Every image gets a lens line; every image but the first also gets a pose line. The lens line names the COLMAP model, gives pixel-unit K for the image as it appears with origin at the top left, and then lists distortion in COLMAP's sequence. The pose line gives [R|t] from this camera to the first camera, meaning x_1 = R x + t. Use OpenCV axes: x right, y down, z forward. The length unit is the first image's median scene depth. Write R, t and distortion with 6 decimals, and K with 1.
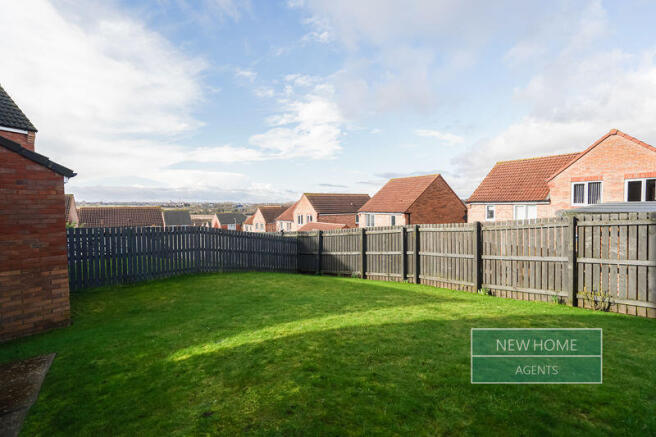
lens RADIAL K [[304.8, 0, 330.2], [0, 304.8, 217.8], [0, 0, 1]] dist [-0.026683, 0.011295]
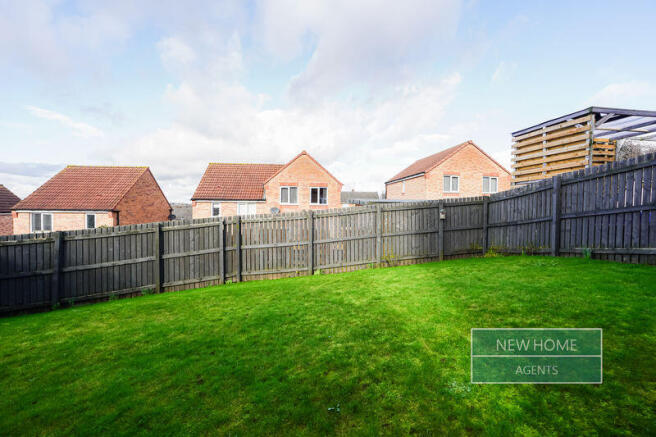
lens RADIAL K [[304.8, 0, 327.8], [0, 304.8, 215.7], [0, 0, 1]] dist [-0.026683, 0.011295]
pose [[0.470131, -0.003907, 0.882588, -0.262296], [0.024347, 0.999667, -0.008544, 0.025441], [-0.882261, 0.025506, 0.470070, 0.239309]]
